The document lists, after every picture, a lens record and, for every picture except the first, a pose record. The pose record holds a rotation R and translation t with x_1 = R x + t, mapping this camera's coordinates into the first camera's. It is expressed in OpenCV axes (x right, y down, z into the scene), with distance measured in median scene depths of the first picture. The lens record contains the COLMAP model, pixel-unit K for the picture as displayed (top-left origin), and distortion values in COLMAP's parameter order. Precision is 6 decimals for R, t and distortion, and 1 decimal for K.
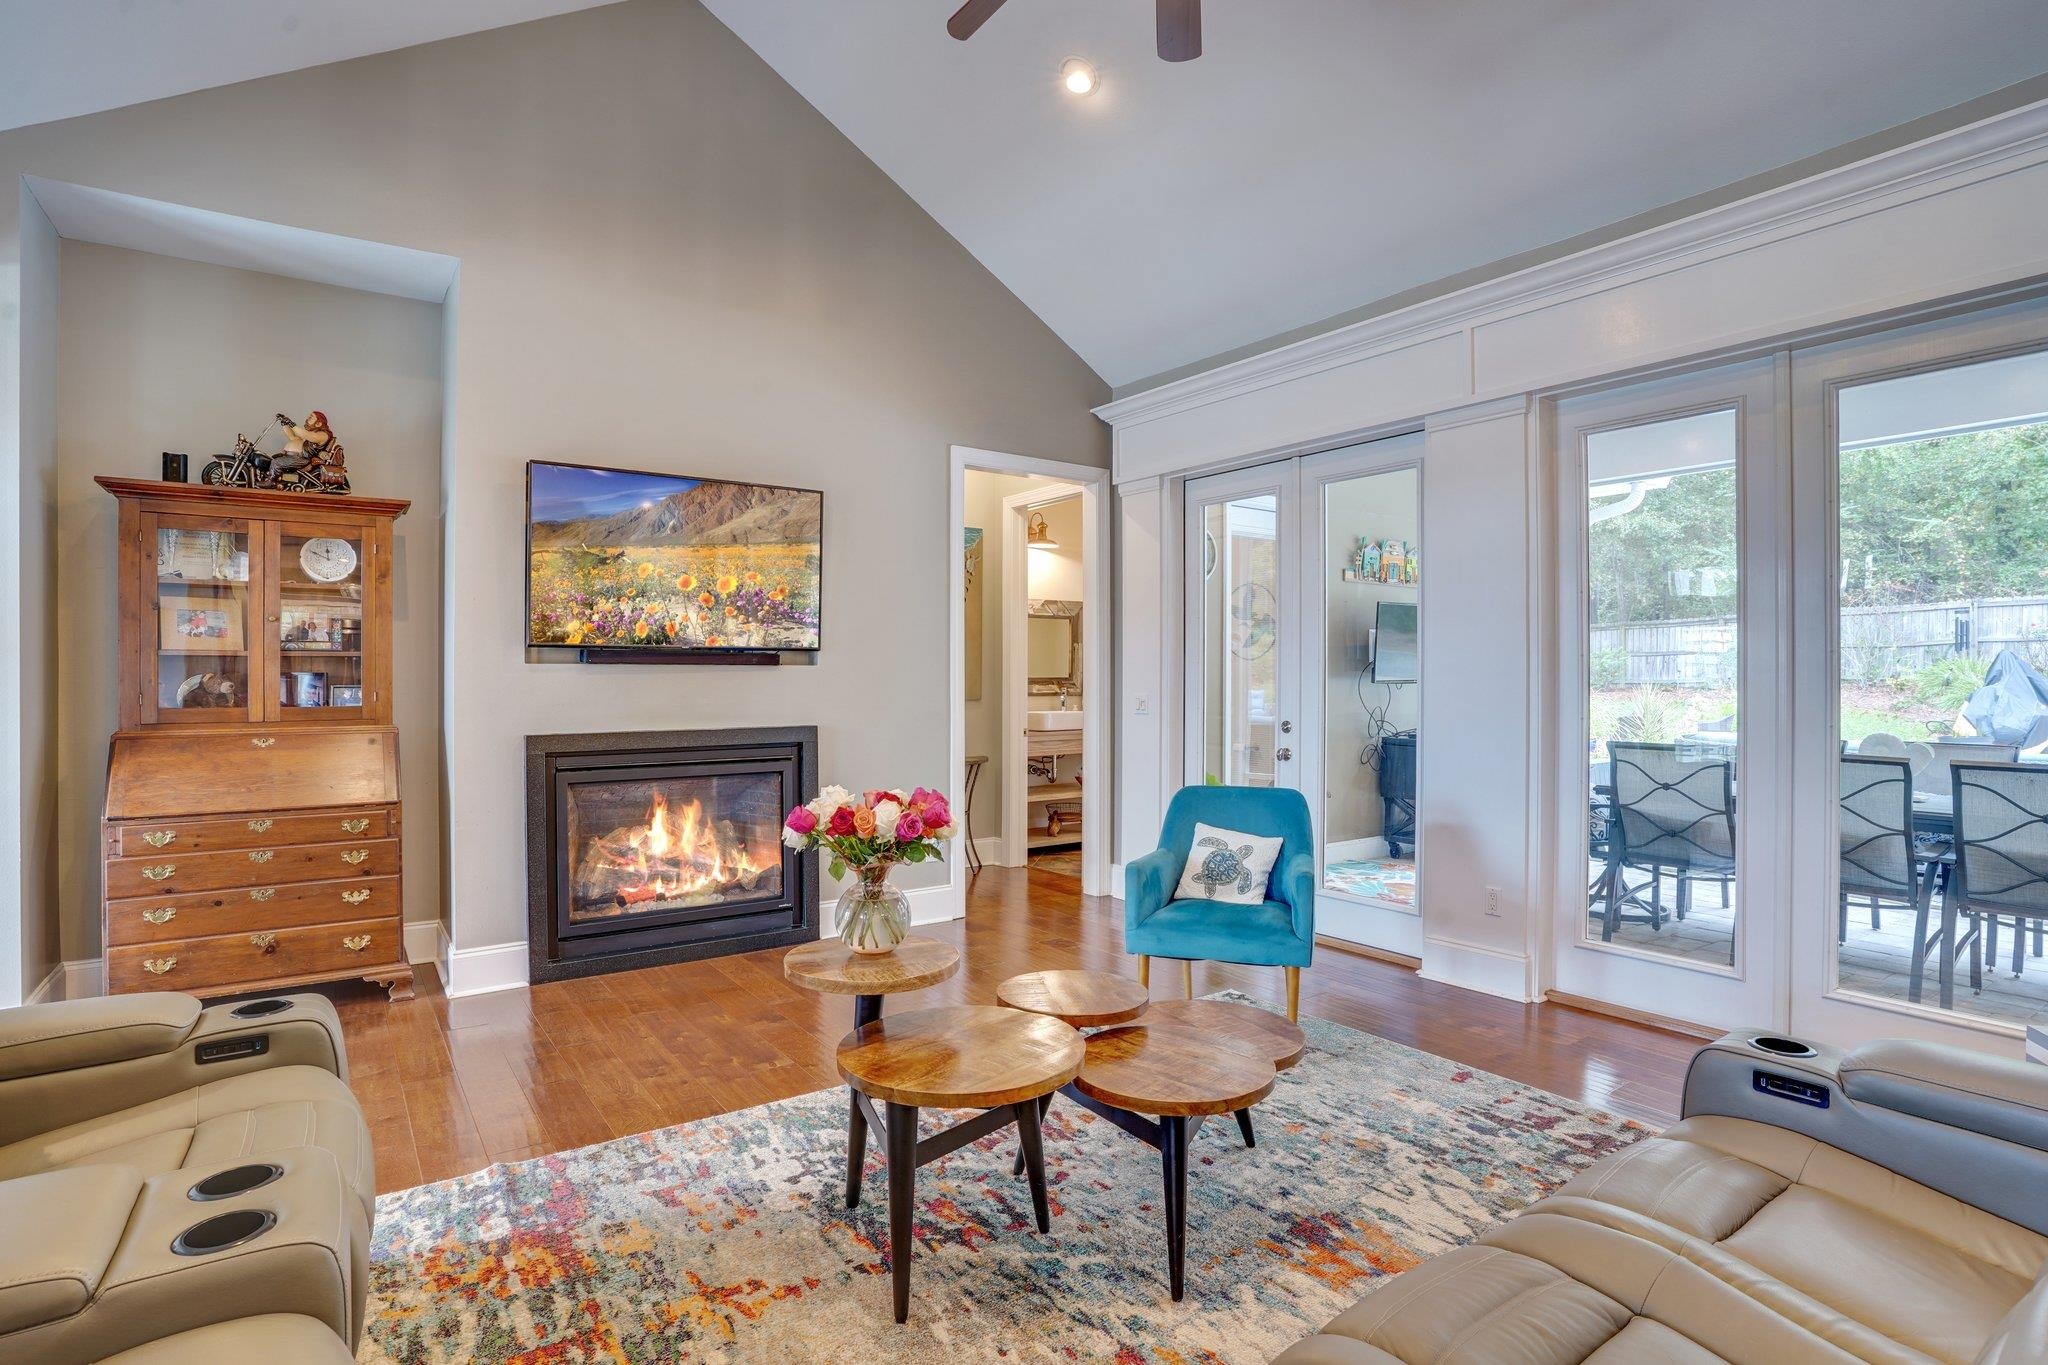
lens RADIAL K [[1037.9, 0, 1010.9], [0, 1037.9, 667.4], [0, 0, 1]] dist [-0.065225, 0.020270]
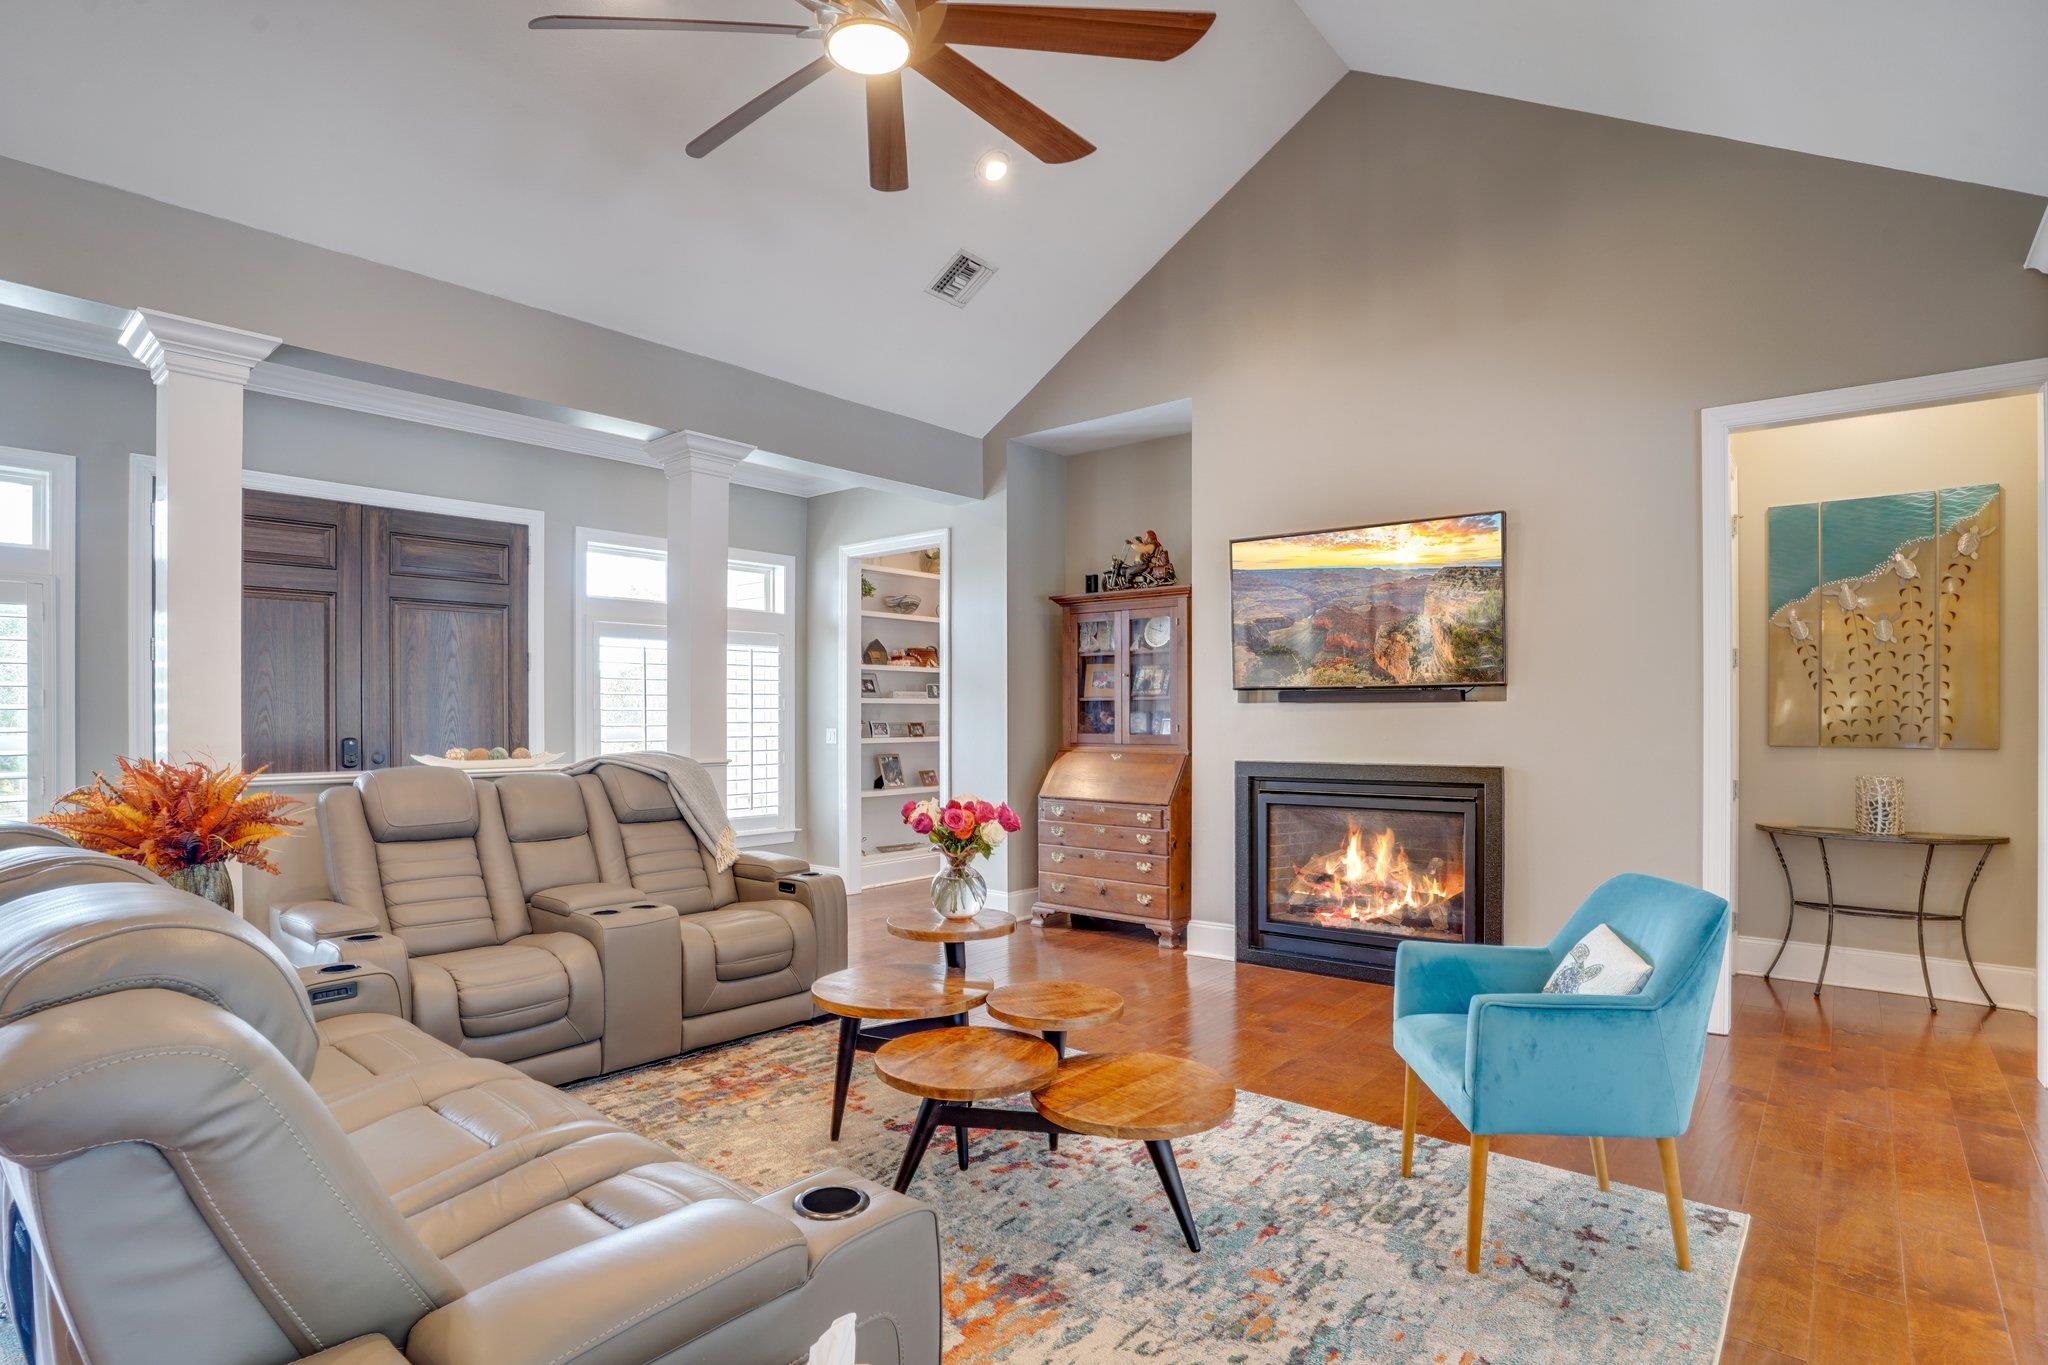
lens RADIAL K [[1037.9, 0, 1003.2], [0, 1037.9, 719.8], [0, 0, 1]] dist [-0.065225, 0.020270]
pose [[0.250211, 0.005838, -0.968174, 0.686717], [0.009310, 0.999921, 0.008435, 0.002935], [0.968147, -0.011124, 0.250137, 0.414761]]
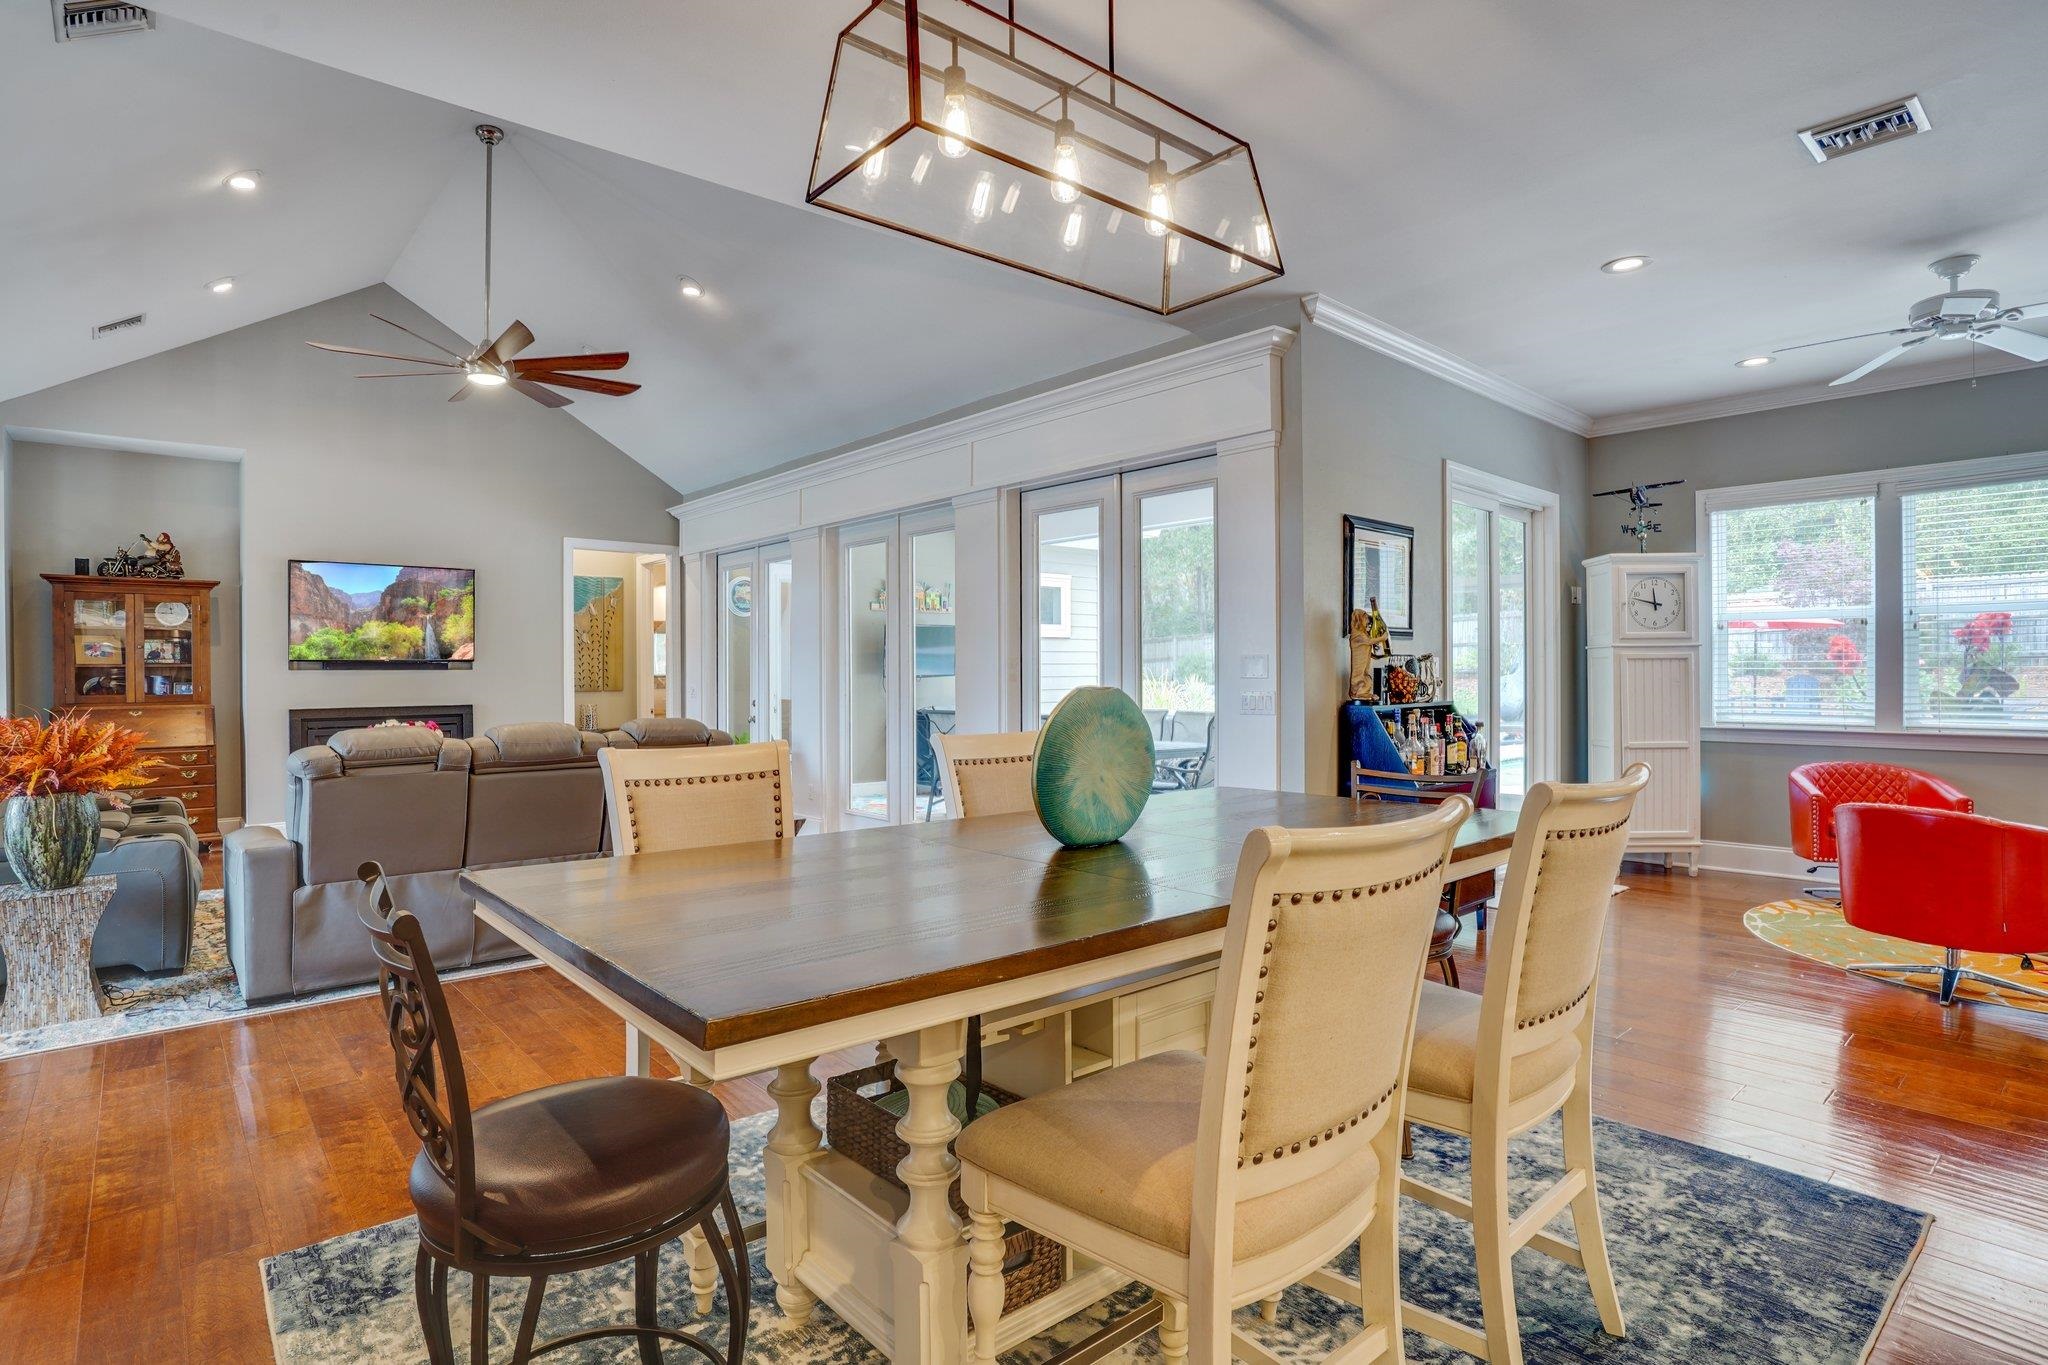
lens RADIAL K [[1037.9, 0, 1019.1], [0, 1037.9, 679.5], [0, 0, 1]] dist [-0.065225, 0.020270]
pose [[0.995882, -0.003044, 0.090605, 0.677275], [0.001606, 0.999872, 0.015936, -0.014216], [-0.090642, -0.015725, 0.995759, -0.928097]]
